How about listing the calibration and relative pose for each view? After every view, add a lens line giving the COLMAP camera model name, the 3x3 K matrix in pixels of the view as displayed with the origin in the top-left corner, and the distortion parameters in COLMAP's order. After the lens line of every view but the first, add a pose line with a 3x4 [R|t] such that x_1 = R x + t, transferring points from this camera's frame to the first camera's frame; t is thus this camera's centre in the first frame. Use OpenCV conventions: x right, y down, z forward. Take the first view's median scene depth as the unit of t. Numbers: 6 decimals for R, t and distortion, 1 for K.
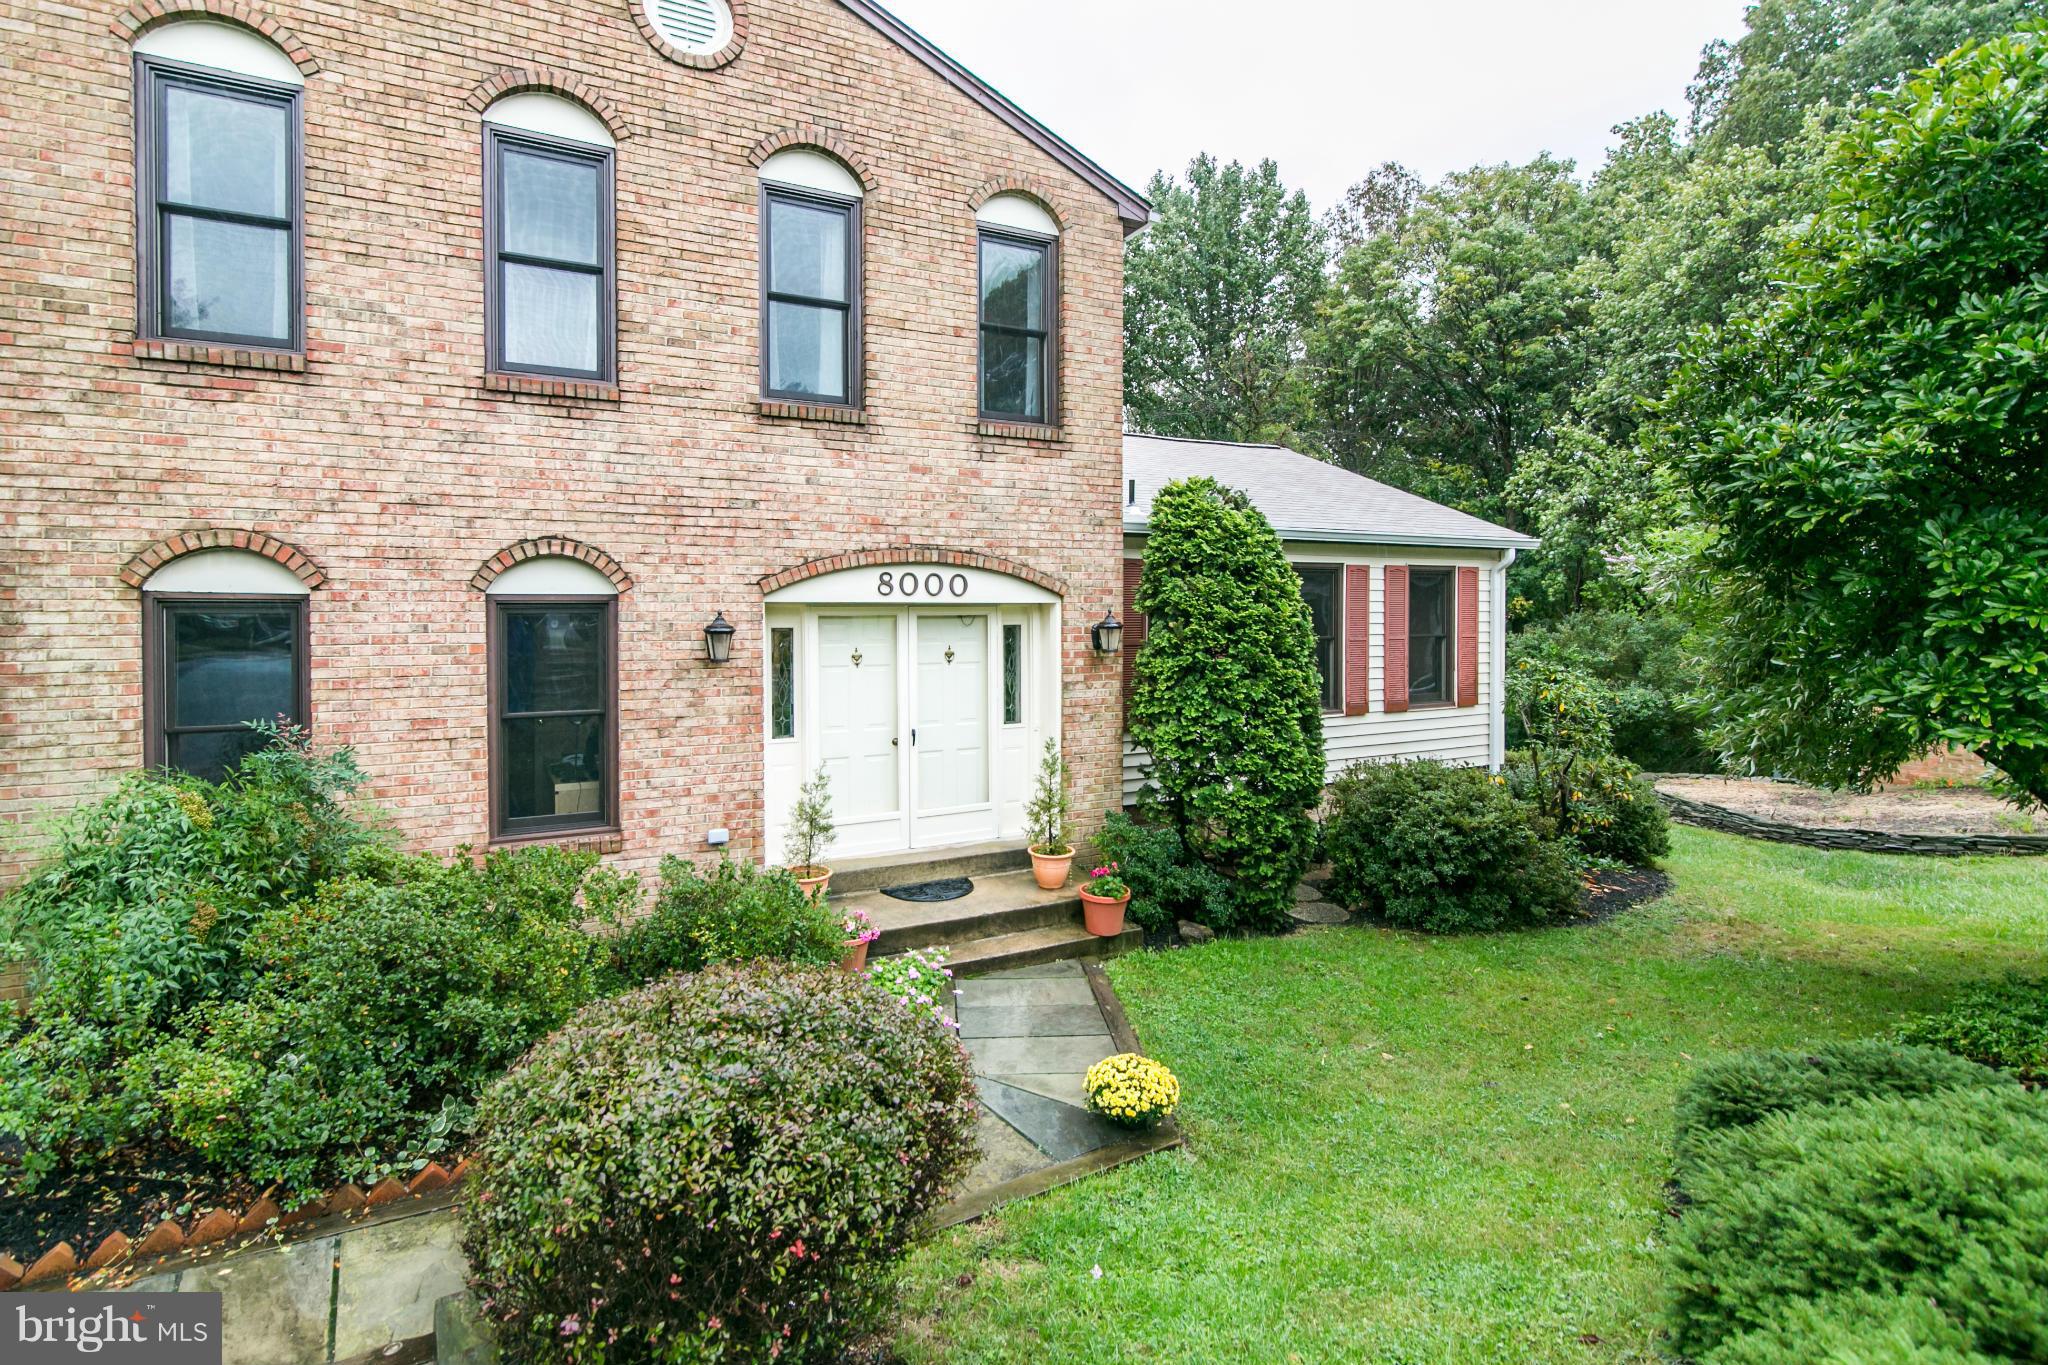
lens RADIAL K [[963.6, 0, 1023.9], [0, 963.6, 624.6], [0, 0, 1]] dist [0.001647, -0.001134]
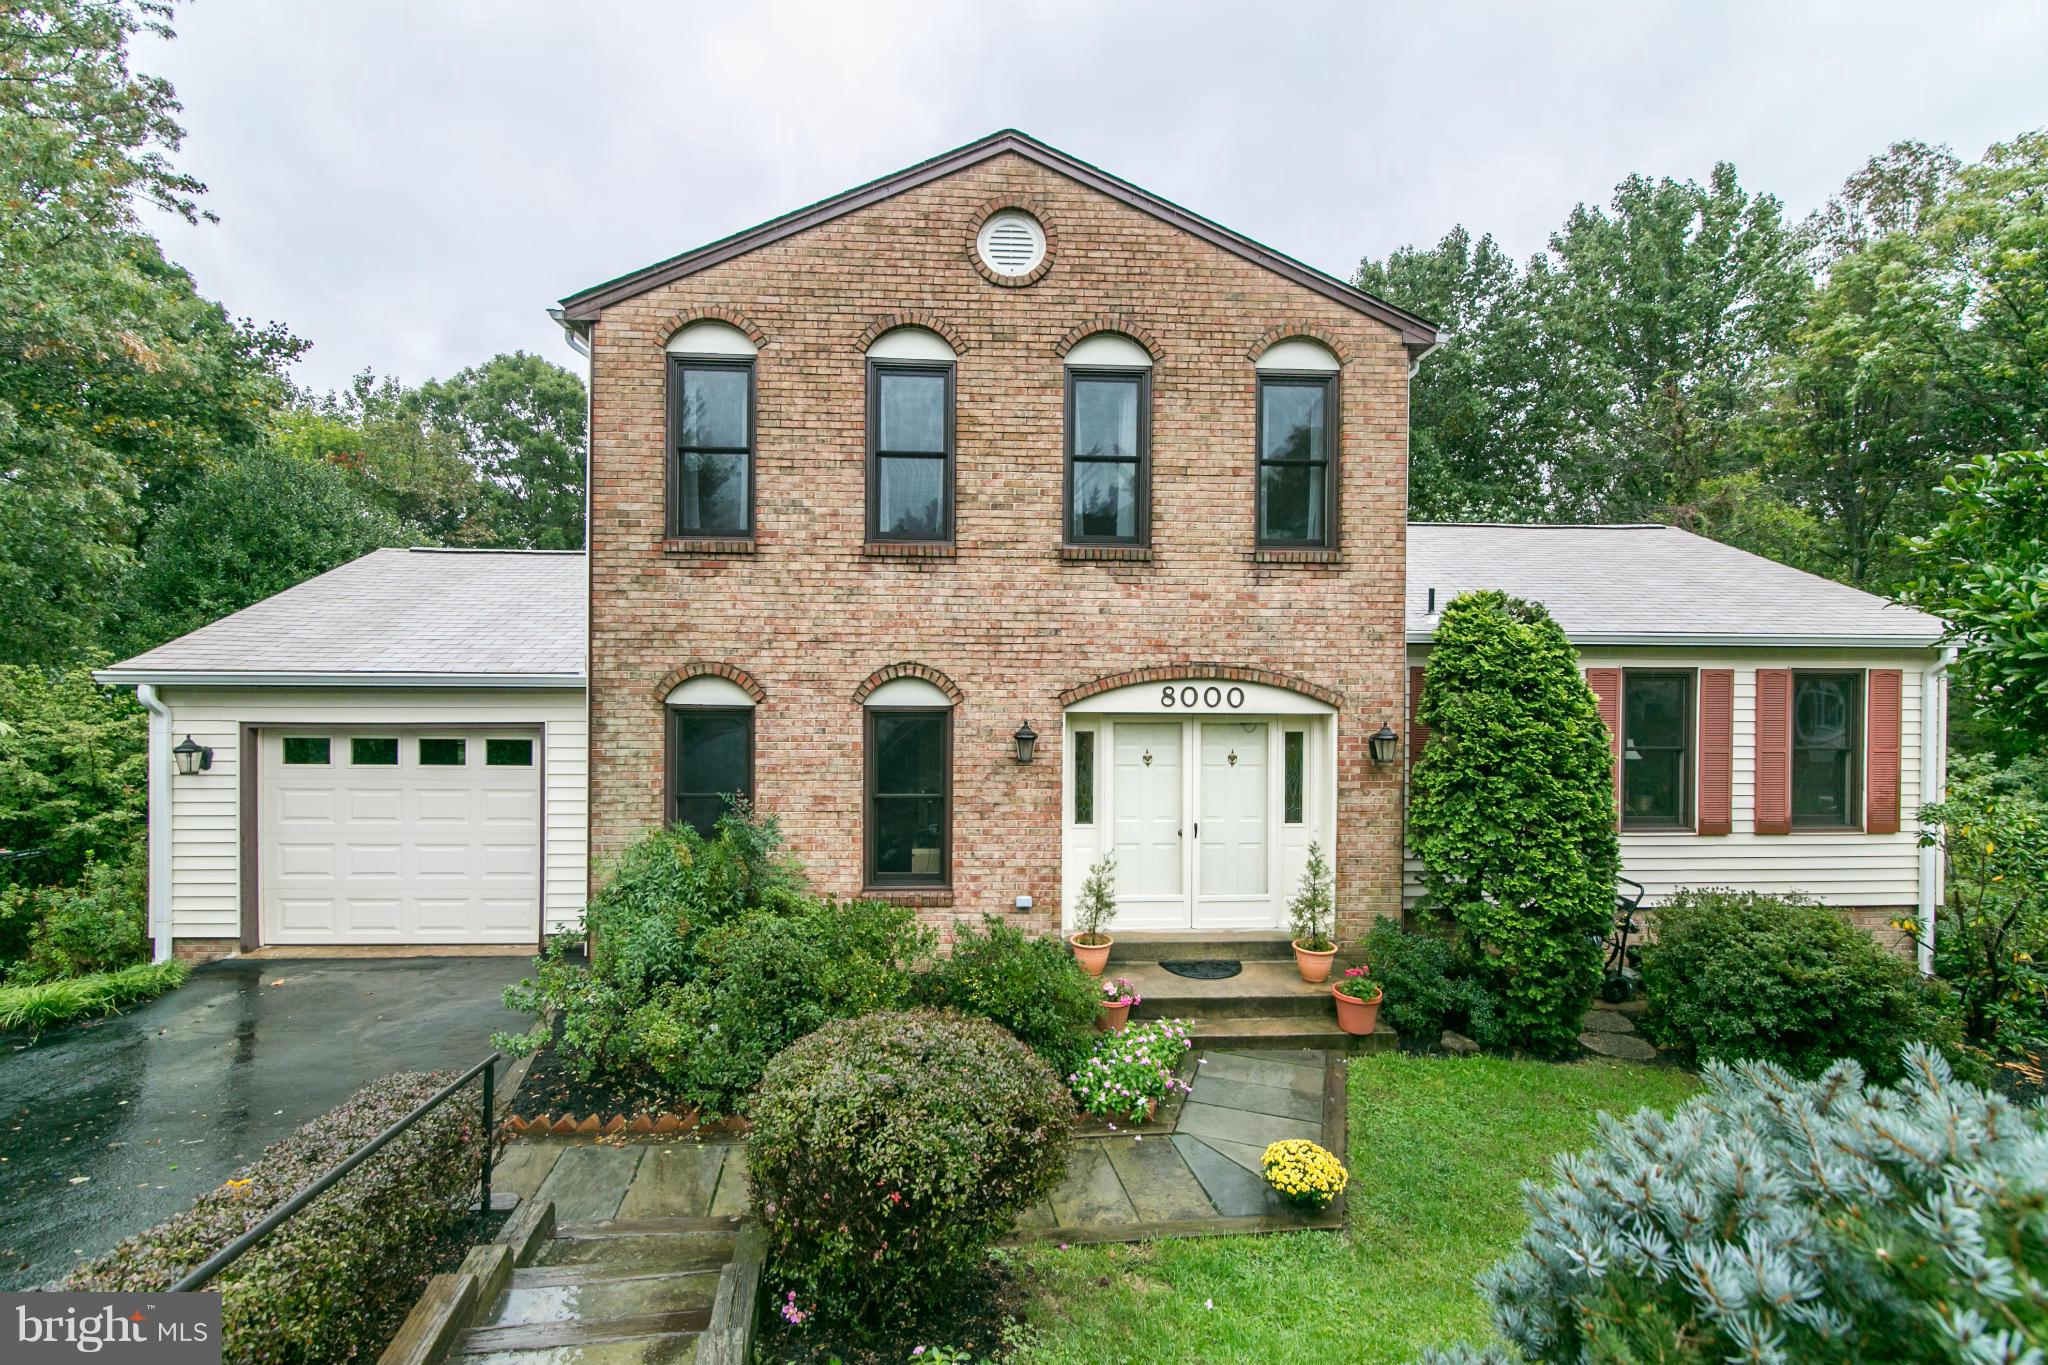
lens RADIAL K [[923.8, 0, 1024.0], [0, 923.8, 682.5], [0, 0, 1]] dist [0.001208, -0.000008]
pose [[0.915351, 0.009683, -0.402541, 0.153660], [-0.013743, 0.999880, -0.007199, -0.052310], [0.402422, 0.012122, 0.915374, -0.087364]]
